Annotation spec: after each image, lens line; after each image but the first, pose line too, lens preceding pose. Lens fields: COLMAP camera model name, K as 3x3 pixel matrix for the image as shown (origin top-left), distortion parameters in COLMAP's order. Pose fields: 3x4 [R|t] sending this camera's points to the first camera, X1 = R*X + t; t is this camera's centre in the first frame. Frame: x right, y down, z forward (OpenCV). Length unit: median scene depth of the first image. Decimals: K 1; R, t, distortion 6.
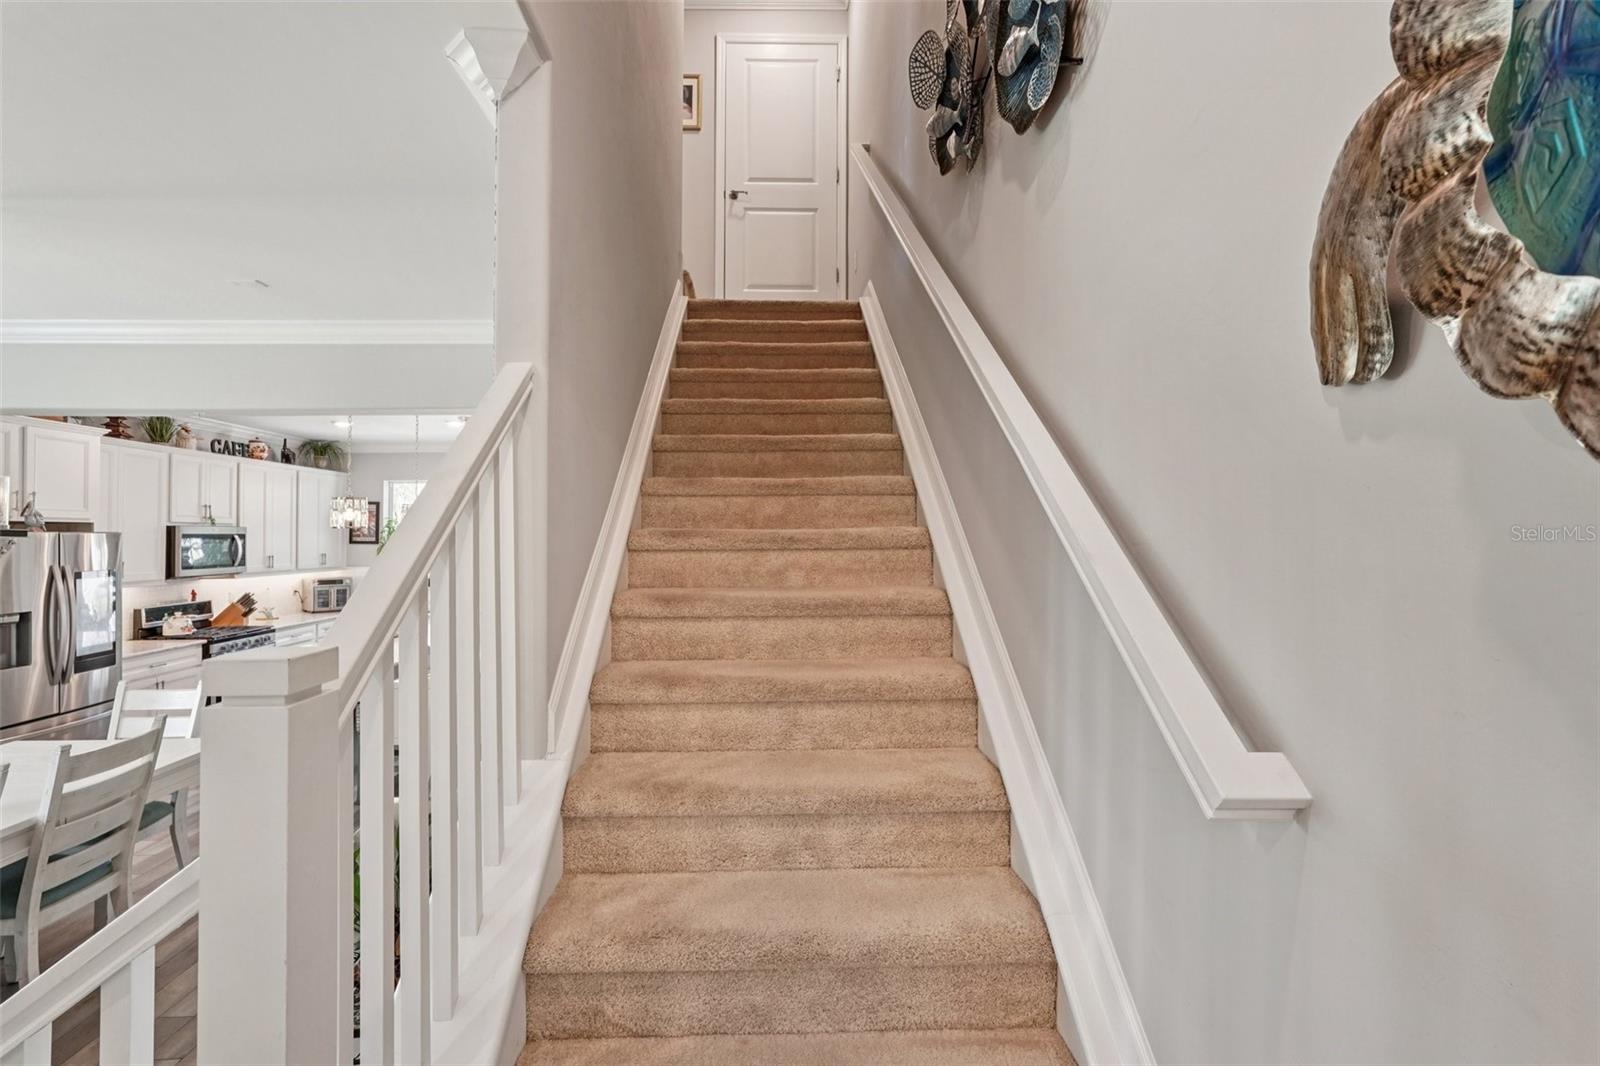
lens RADIAL K [[727.4, 0, 802.1], [0, 727.4, 528.5], [0, 0, 1]] dist [-0.018321, 0.012098]
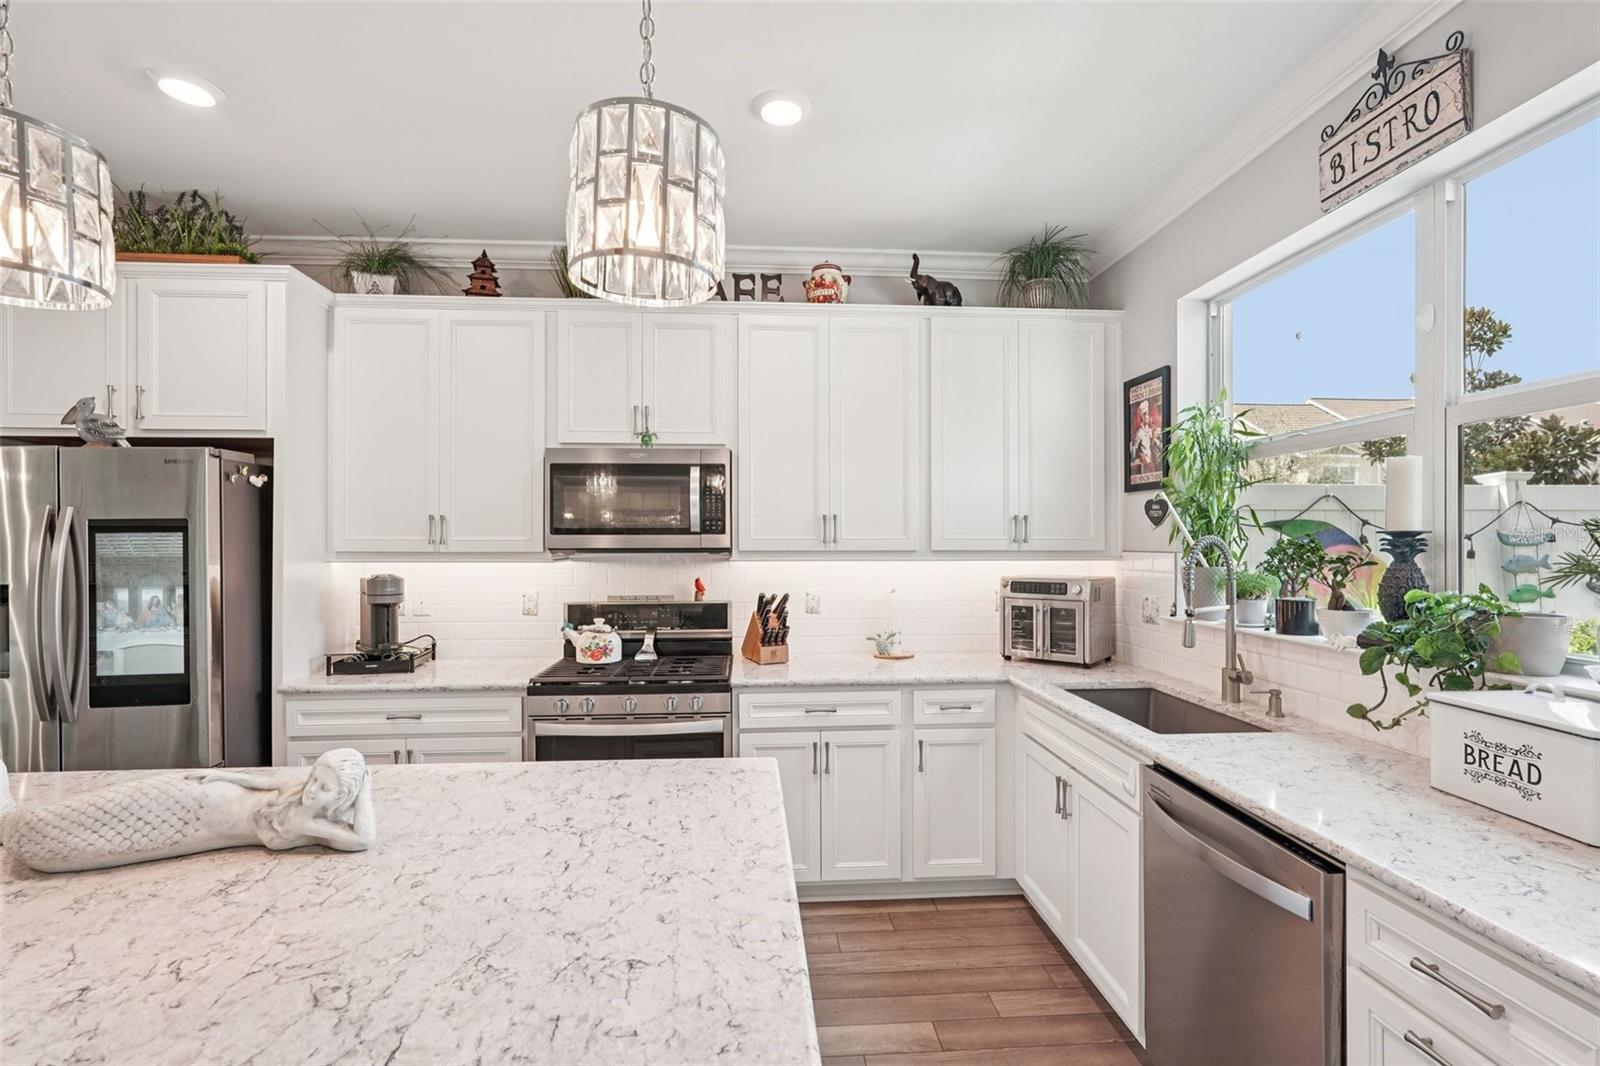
lens RADIAL K [[722.7, 0, 800.1], [0, 722.7, 548.6], [0, 0, 1]] dist [-0.016615, 0.011714]
pose [[0.019367, 0.012466, -0.999735, -0.313799], [0.011997, 0.999847, 0.012699, 0.055700], [0.999740, -0.012240, 0.019215, 1.041075]]
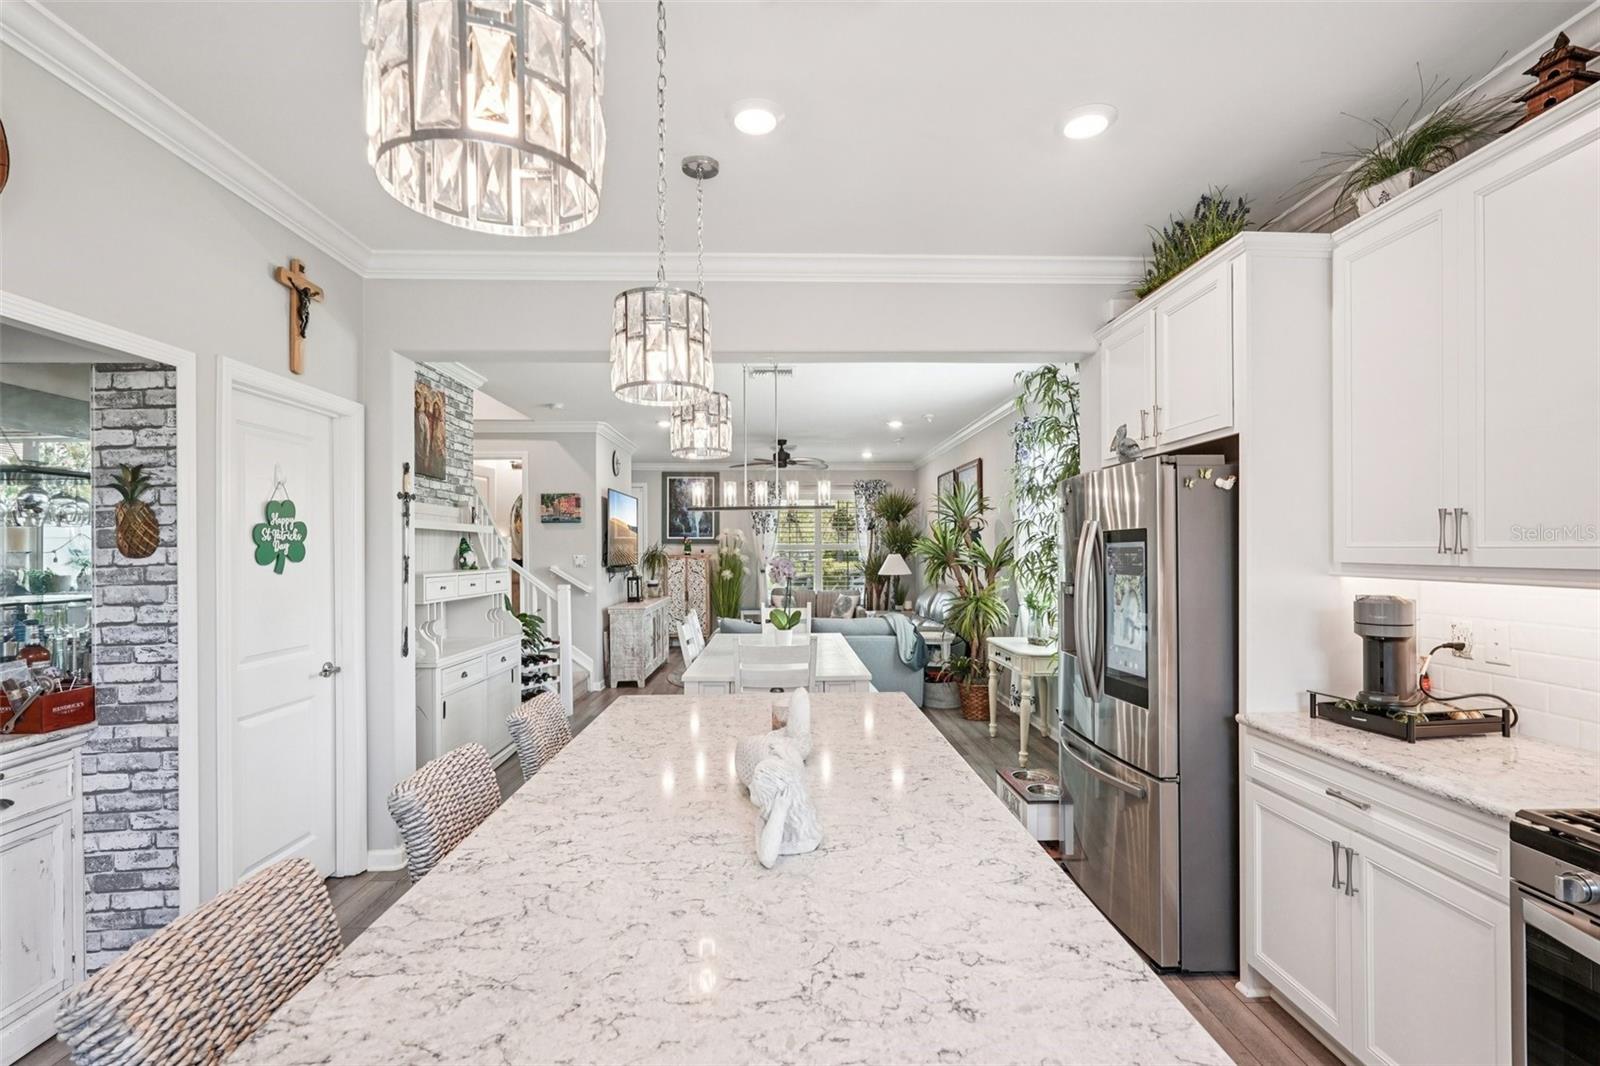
lens RADIAL K [[722.7, 0, 800.1], [0, 722.7, 548.6], [0, 0, 1]] dist [-0.016615, 0.011714]
pose [[-0.999716, 0.008771, 0.022151, -0.516002], [0.008484, 0.999879, -0.013036, 0.055442], [-0.022262, -0.012844, -0.999670, 1.117224]]
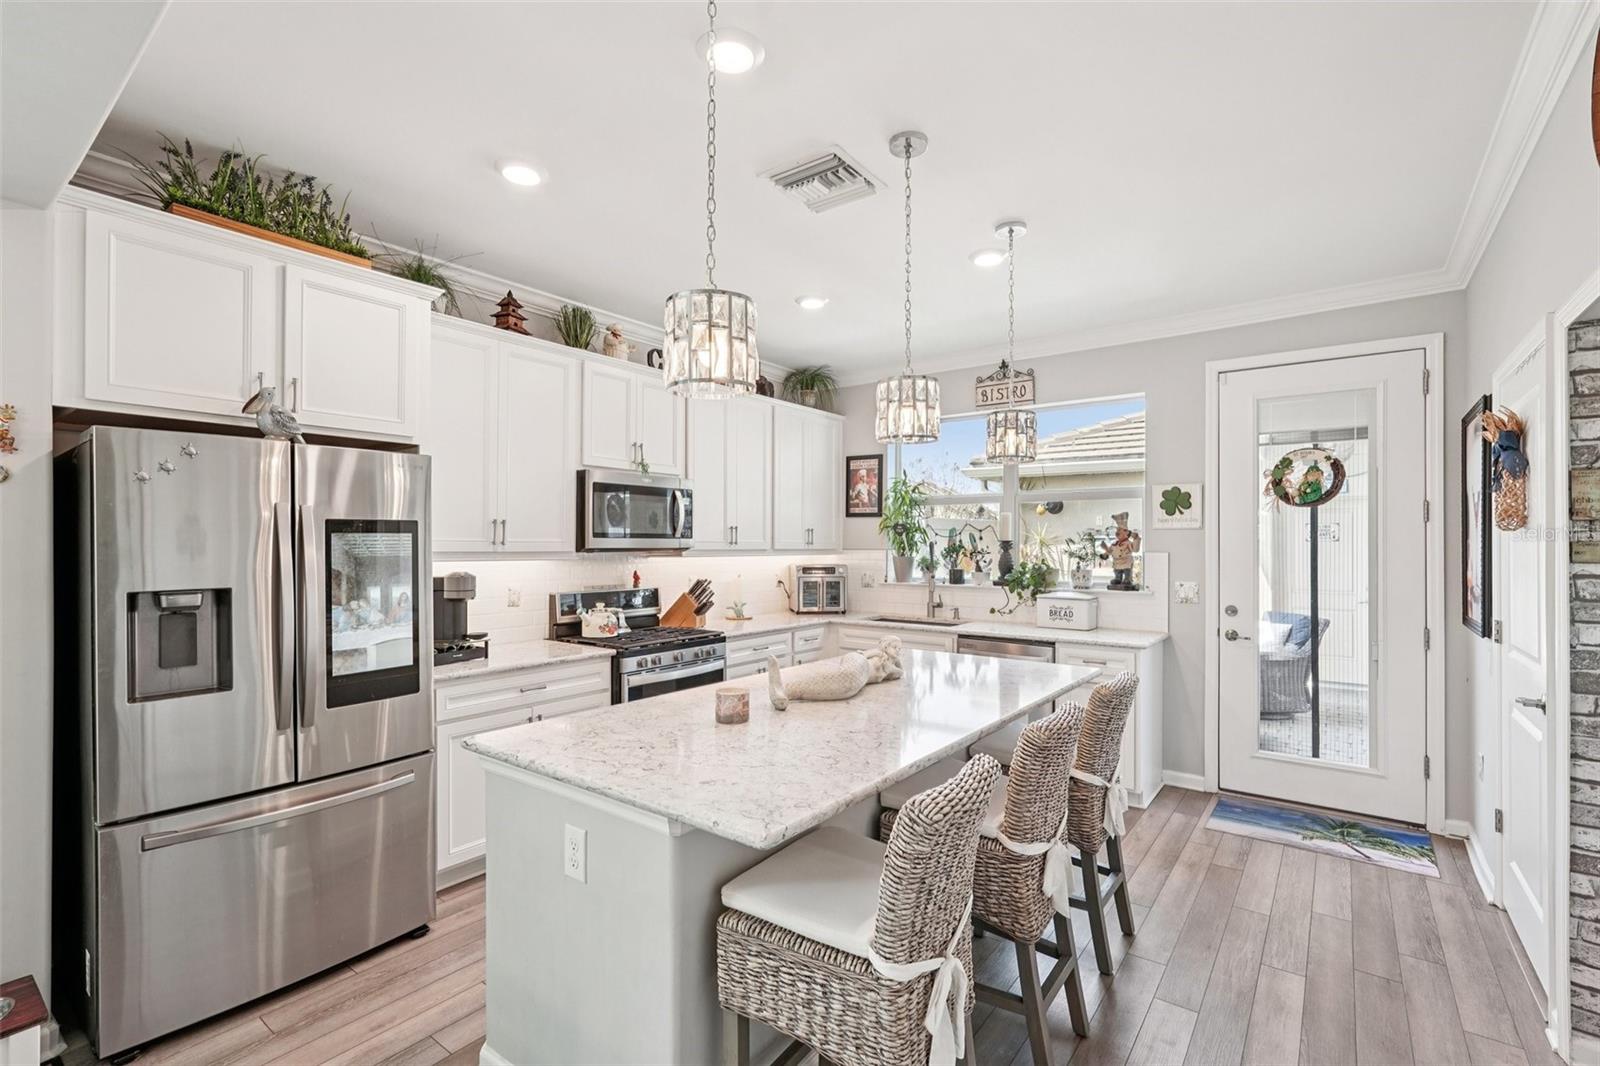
lens RADIAL K [[722.7, 0, 800.1], [0, 722.7, 548.6], [0, 0, 1]] dist [-0.016615, 0.011714]
pose [[0.765293, 0.007076, -0.643644, -0.269646], [0.003769, 0.999873, 0.015474, 0.051364], [0.643671, -0.014268, 0.765169, 0.558905]]
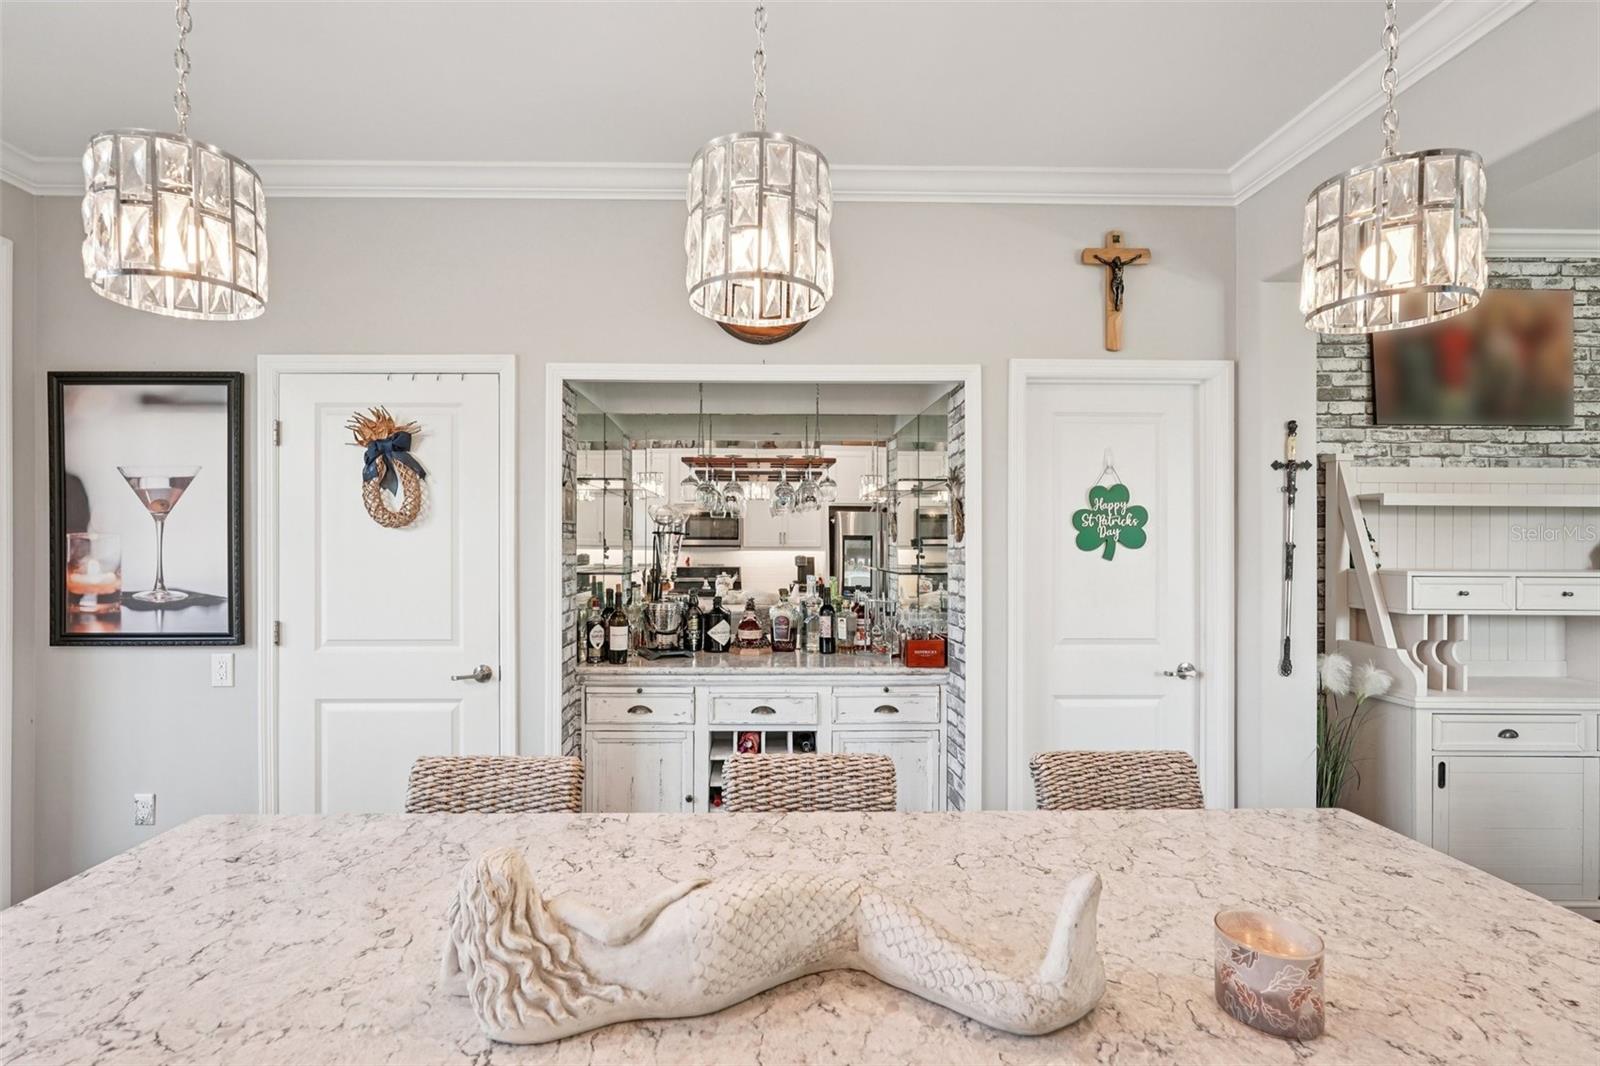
lens RADIAL K [[733.7, 0, 773.1], [0, 733.7, 543.1], [0, 0, 1]] dist [-0.014981, 0.009373]
pose [[0.028397, 0.002294, 0.999594, -0.630917], [-0.012734, 0.999917, -0.001933, 0.055528], [-0.999516, -0.012674, 0.028424, 0.871062]]
